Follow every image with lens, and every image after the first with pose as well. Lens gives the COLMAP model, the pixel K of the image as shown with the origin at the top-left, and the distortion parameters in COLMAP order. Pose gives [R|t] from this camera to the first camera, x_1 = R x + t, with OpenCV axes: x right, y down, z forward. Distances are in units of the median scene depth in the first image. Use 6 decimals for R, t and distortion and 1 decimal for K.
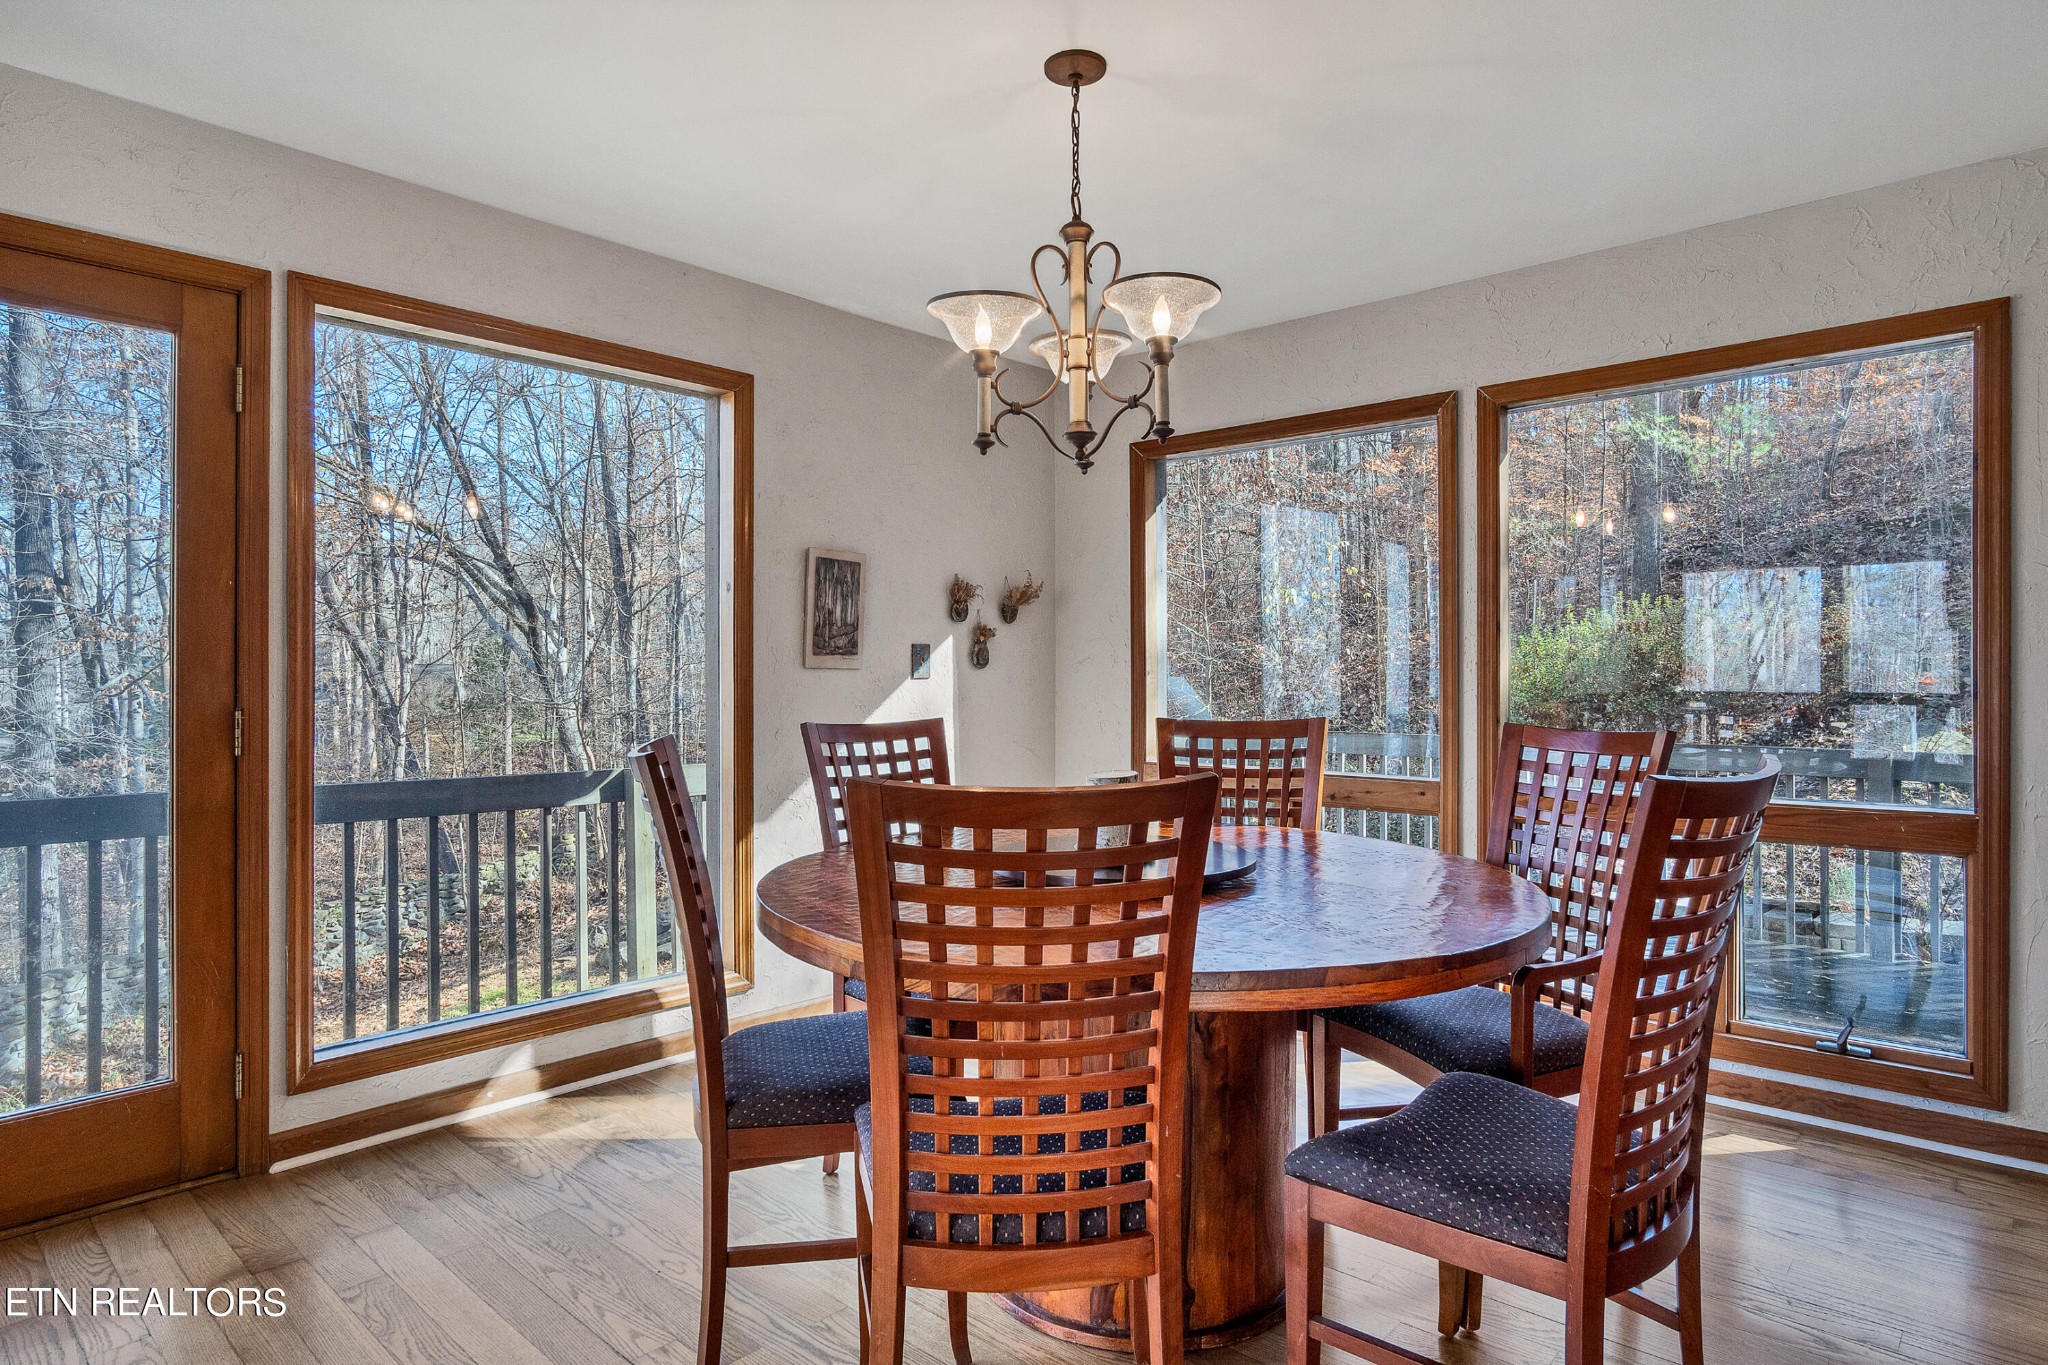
lens RADIAL K [[1138.2, 0, 1025.7], [0, 1138.2, 676.1], [0, 0, 1]] dist [-0.025941, 0.003198]
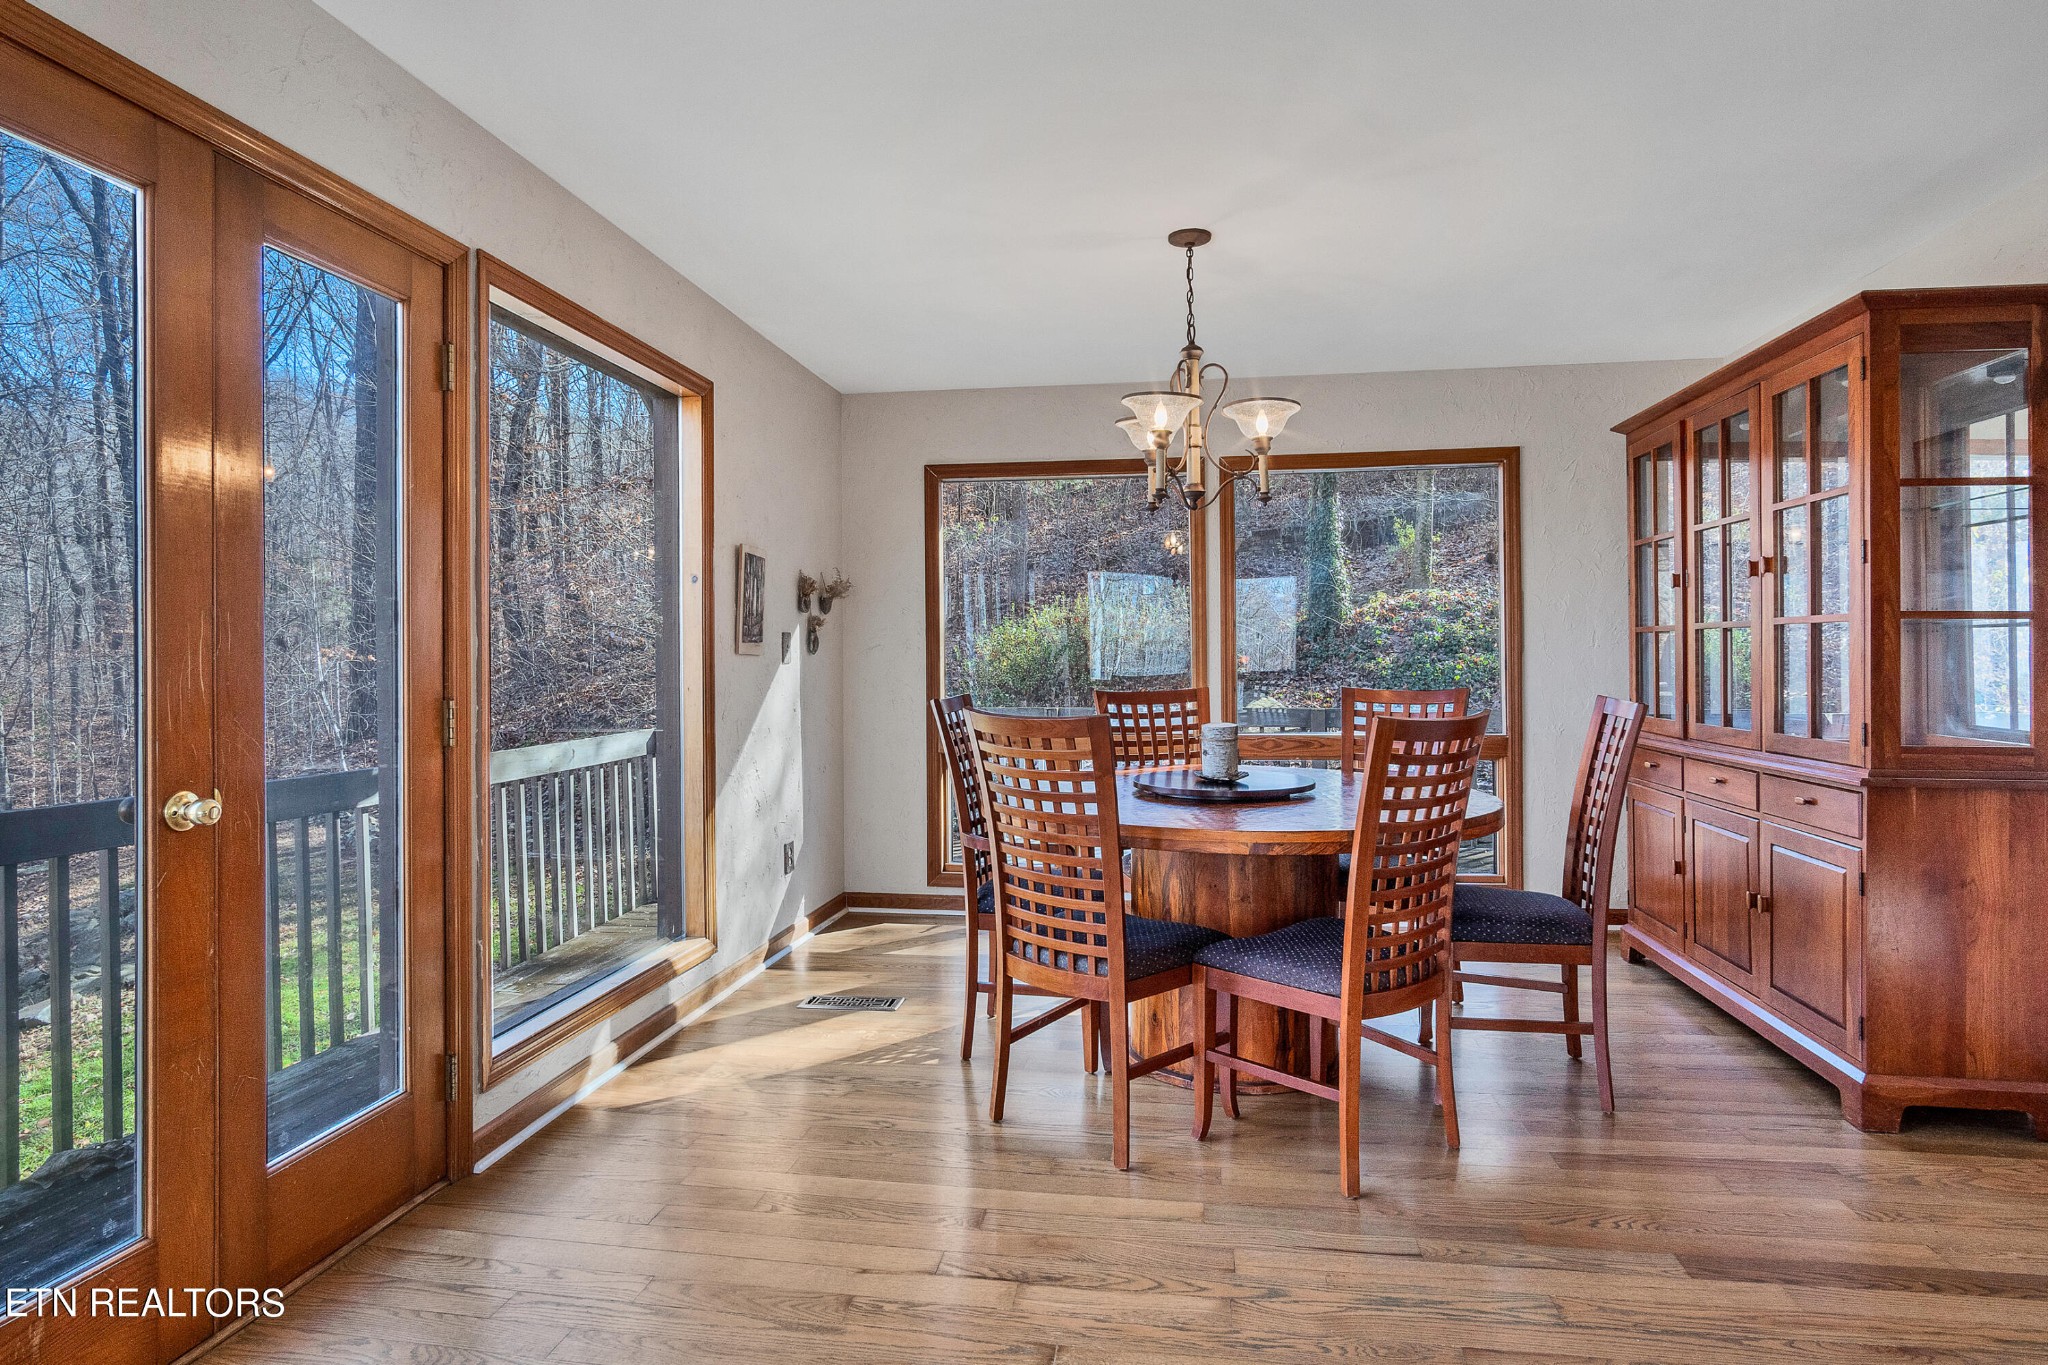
lens RADIAL K [[1138.2, 0, 1014.9], [0, 1138.2, 675.4], [0, 0, 1]] dist [-0.025941, 0.003198]
pose [[0.832784, -0.013879, 0.553425, -0.728938], [0.006860, 0.999868, 0.014752, -0.001673], [-0.553556, -0.008488, 0.832769, -0.067625]]
